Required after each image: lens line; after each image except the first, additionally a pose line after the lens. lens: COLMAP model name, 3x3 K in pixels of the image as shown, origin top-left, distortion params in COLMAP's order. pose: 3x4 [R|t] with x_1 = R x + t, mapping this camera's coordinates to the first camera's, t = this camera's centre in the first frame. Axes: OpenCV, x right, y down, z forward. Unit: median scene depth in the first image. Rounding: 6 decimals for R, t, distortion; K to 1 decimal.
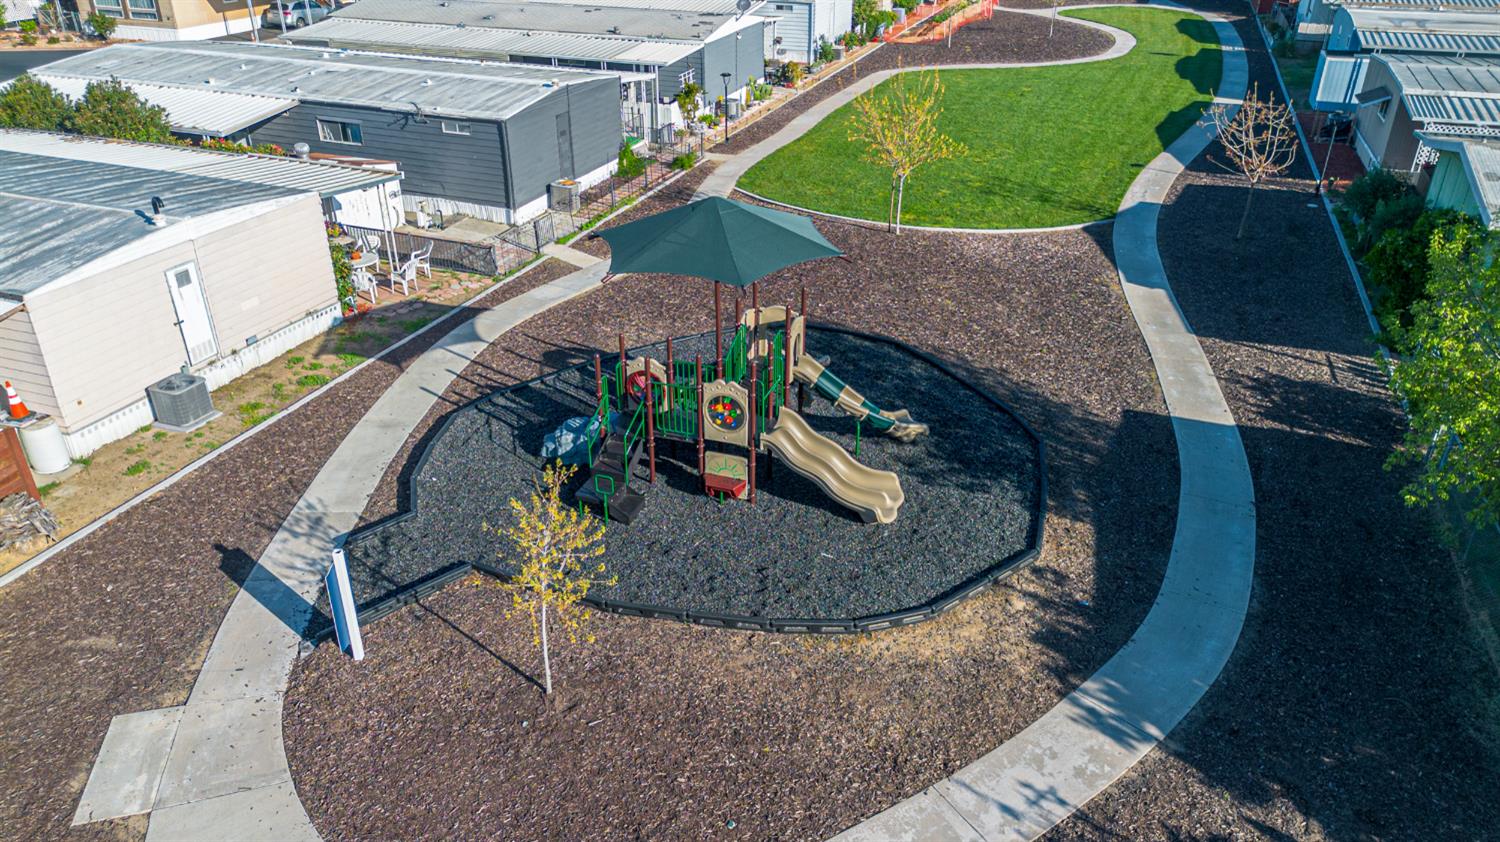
lens RADIAL K [[1064.8, 0, 750.0], [0, 1064.8, 421.0], [0, 0, 1]] dist [0.074262, -0.077502]
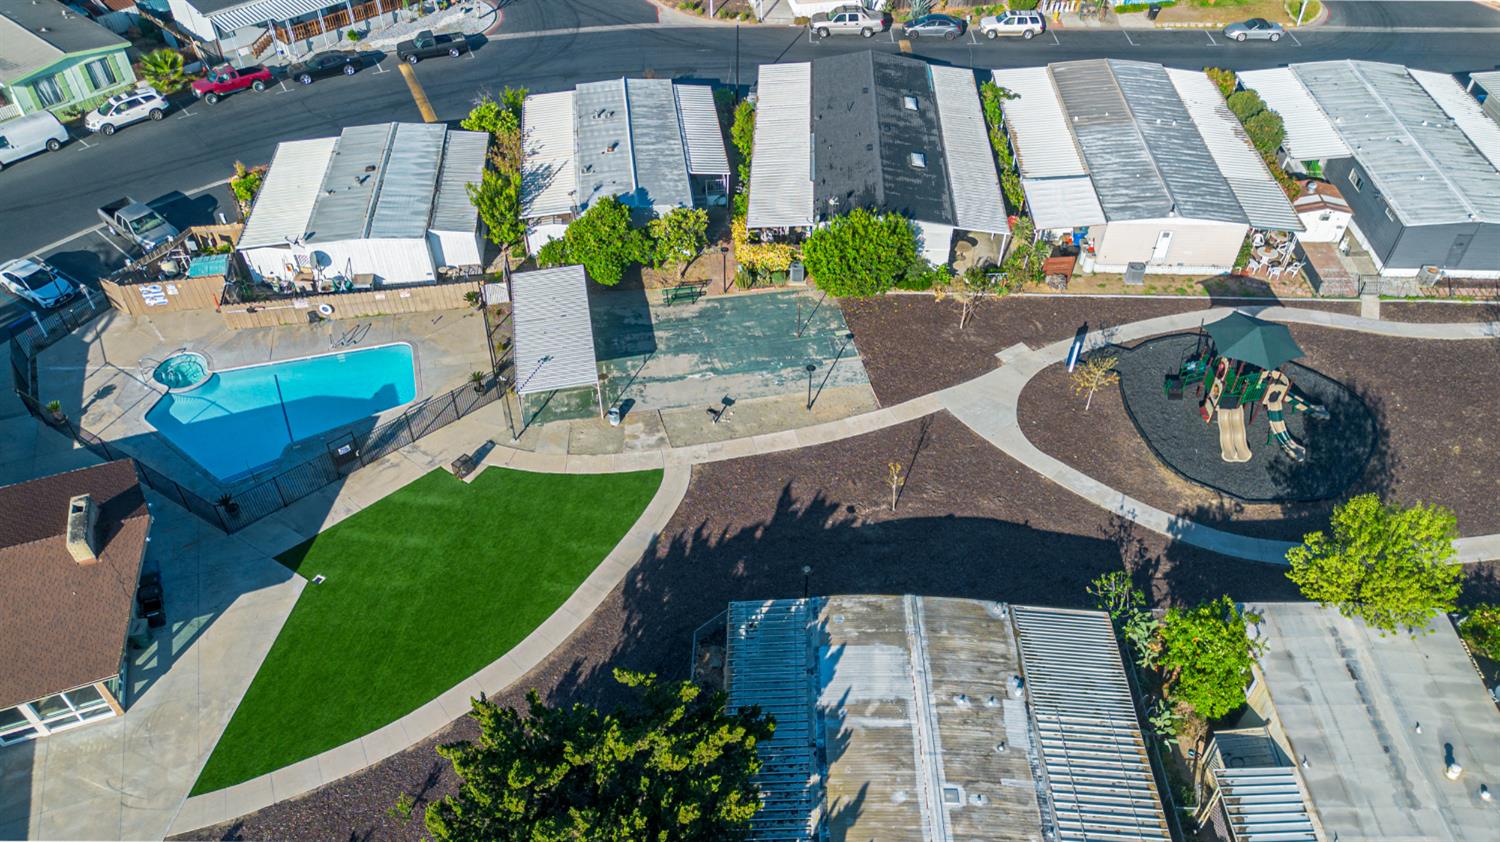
lens RADIAL K [[1064.8, 0, 750.0], [0, 1064.8, 421.0], [0, 0, 1]] dist [0.074262, -0.077502]
pose [[0.319845, 0.650837, -0.688557, 1.255722], [-0.442615, 0.745196, 0.498773, -0.649431], [0.837730, 0.145236, 0.526417, -1.174715]]
